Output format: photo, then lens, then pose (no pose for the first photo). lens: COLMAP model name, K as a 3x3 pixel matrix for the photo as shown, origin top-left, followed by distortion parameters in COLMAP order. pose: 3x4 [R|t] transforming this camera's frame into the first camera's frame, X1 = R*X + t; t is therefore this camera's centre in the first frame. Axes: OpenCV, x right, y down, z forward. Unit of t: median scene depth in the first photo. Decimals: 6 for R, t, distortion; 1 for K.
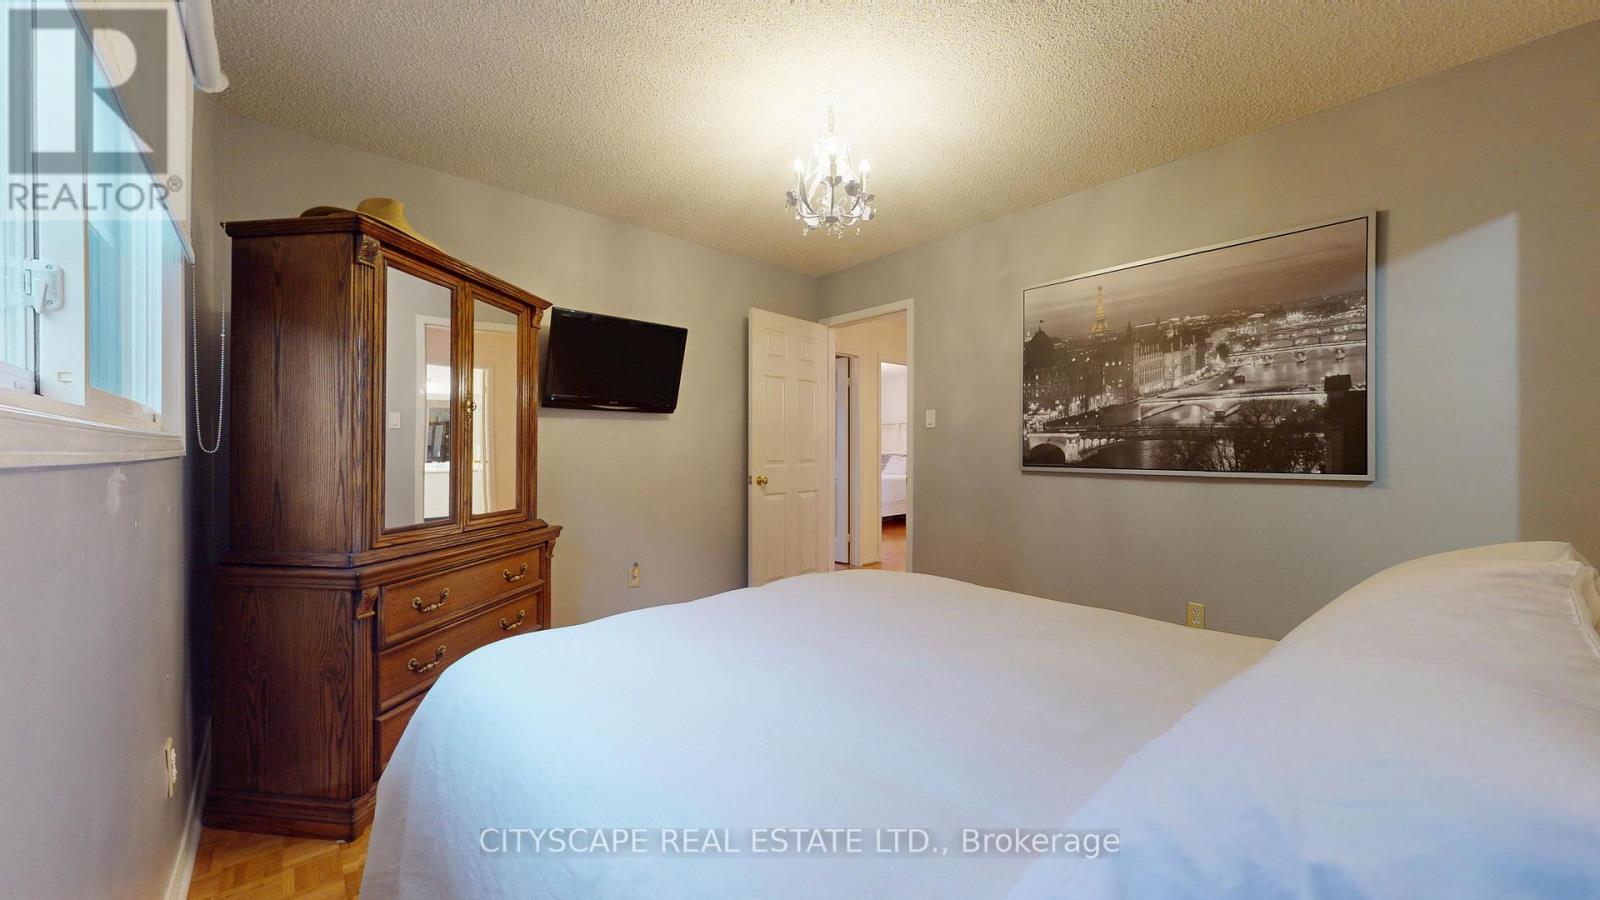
lens RADIAL K [[587.8, 0, 800.0], [0, 587.8, 450.0], [0, 0, 1]] dist [0.001372, 0.000122]
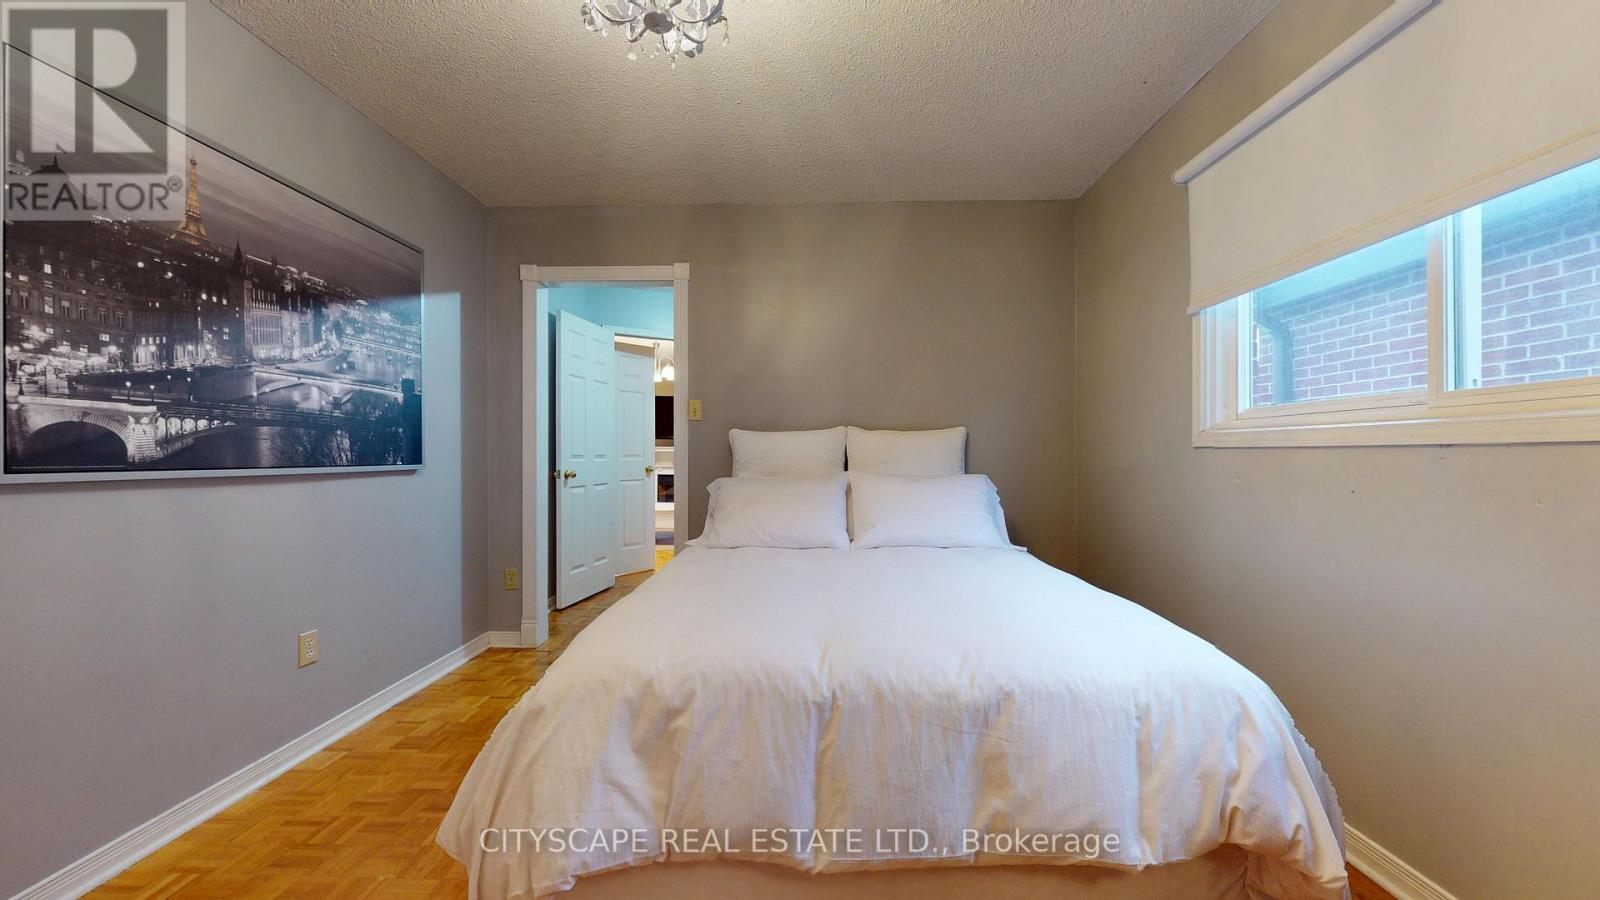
lens RADIAL K [[587.8, 0, 800.0], [0, 587.8, 450.0], [0, 0, 1]] dist [0.001372, 0.000122]
pose [[-0.734199, 0.004645, 0.678919, -0.361431], [0.000352, 0.999979, -0.006460, 0.017007], [-0.678935, -0.004504, -0.734185, 1.111952]]
